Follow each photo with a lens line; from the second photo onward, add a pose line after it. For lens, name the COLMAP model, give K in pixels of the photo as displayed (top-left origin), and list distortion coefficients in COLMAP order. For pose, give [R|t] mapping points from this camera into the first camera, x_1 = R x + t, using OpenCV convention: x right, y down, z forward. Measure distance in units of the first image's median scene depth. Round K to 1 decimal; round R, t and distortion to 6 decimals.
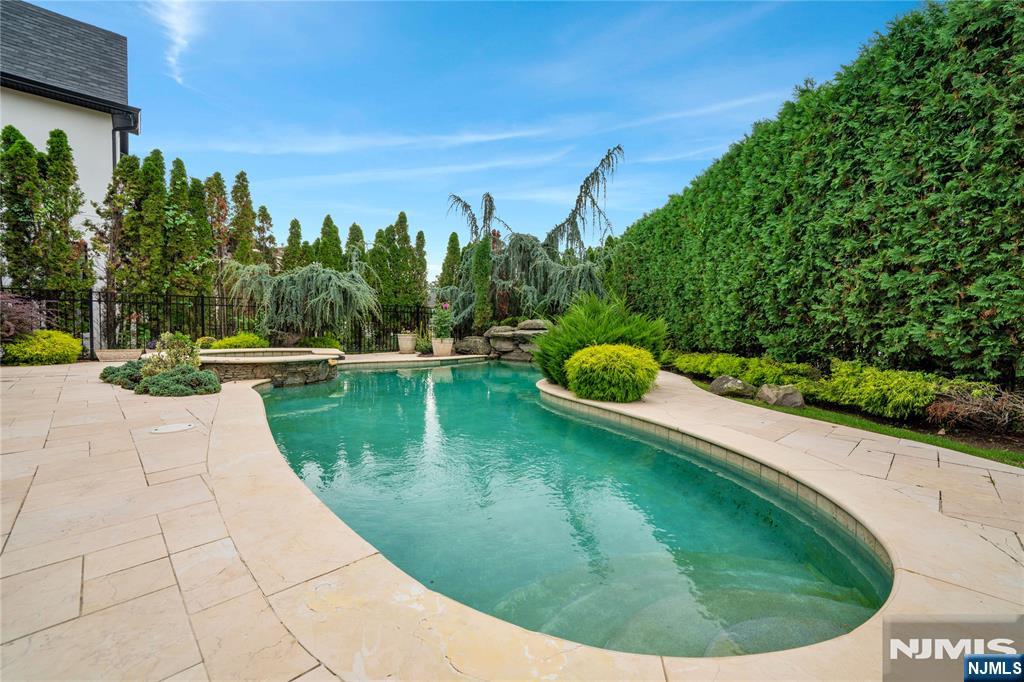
lens RADIAL K [[432.7, 0, 501.0], [0, 432.7, 349.2], [0, 0, 1]] dist [-0.000349, 0.000458]
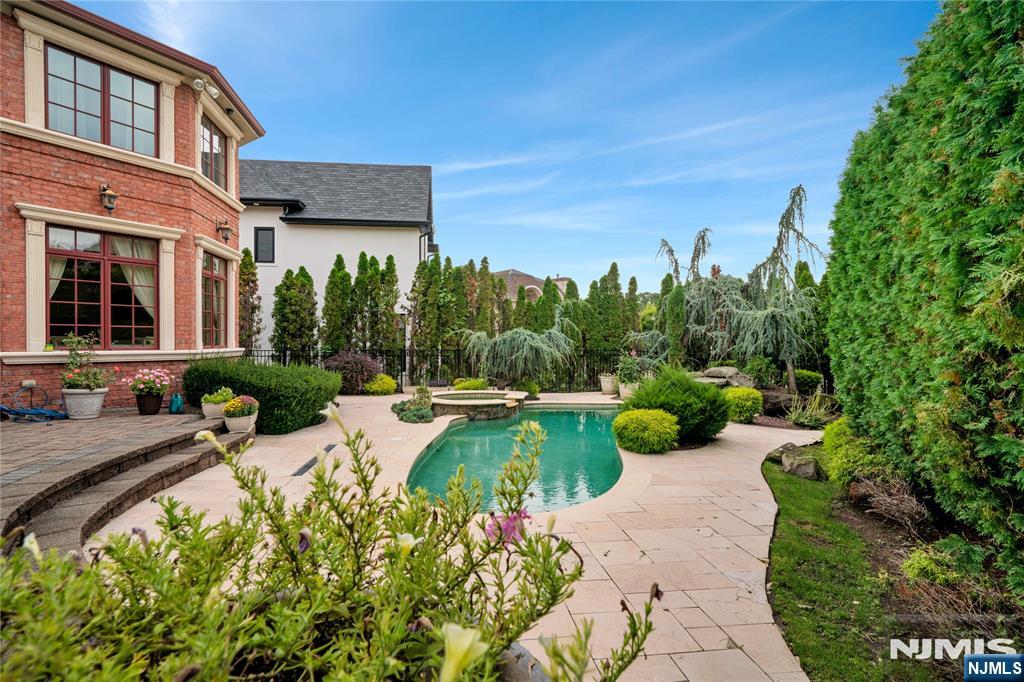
lens RADIAL K [[524.3, 0, 494.0], [0, 524.3, 344.4], [0, 0, 1]] dist [0.015191, -0.000898]
pose [[0.795962, -0.011043, -0.605246, 0.467262], [-0.016635, 0.999057, -0.040106, -0.075160], [0.605118, 0.041991, 0.795027, -0.318900]]
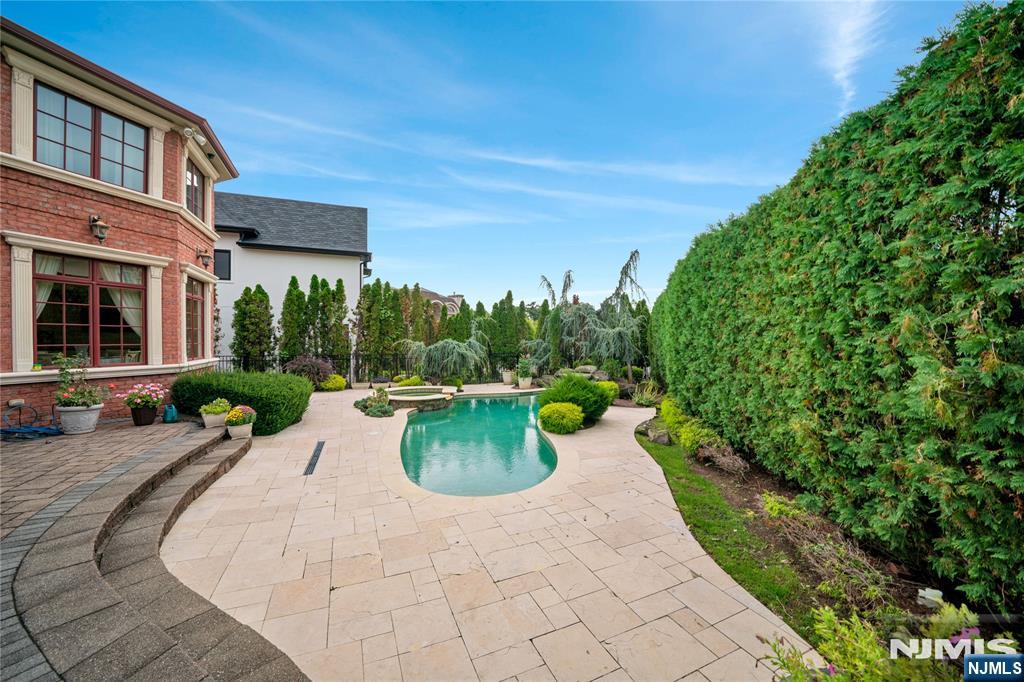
lens RADIAL K [[383.4, 0, 504.2], [0, 383.4, 343.2], [0, 0, 1]] dist [-0.023156, 0.000346]
pose [[0.933061, -0.008062, -0.359628, 0.343234], [-0.004256, 0.999431, -0.033449, -0.118969], [0.359693, 0.032740, 0.932496, -0.381628]]
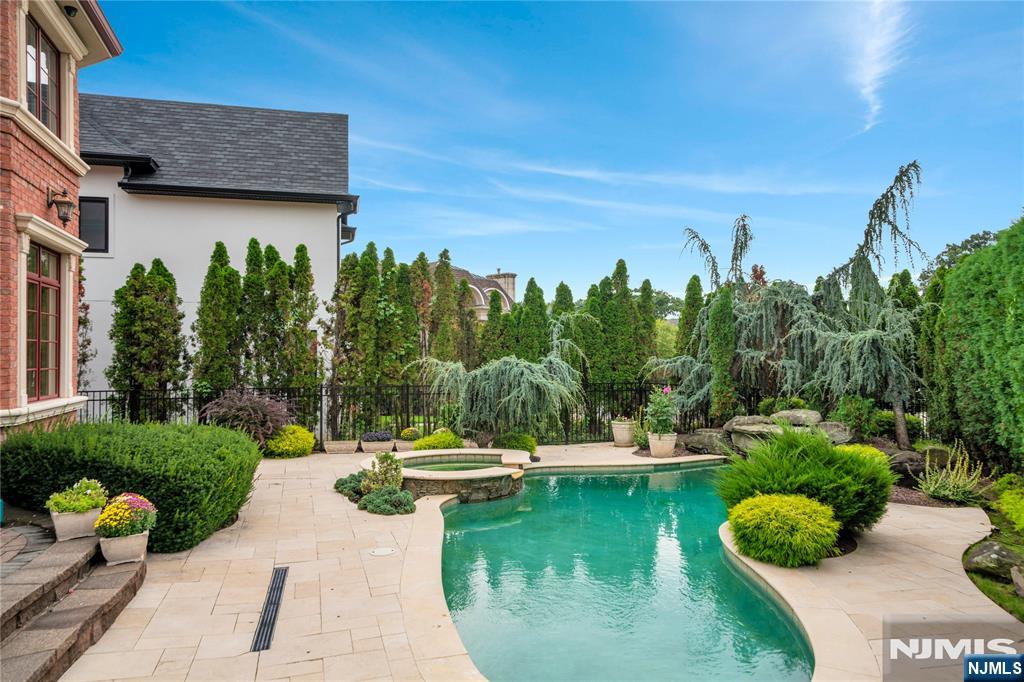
lens RADIAL K [[702.4, 0, 482.2], [0, 702.4, 340.5], [0, 0, 1]] dist [0.034434, 0.002901]
pose [[0.874532, -0.029304, -0.484081, 0.231293], [-0.002800, 0.997851, -0.065463, -0.124696], [0.484959, 0.058605, 0.872571, -0.312095]]
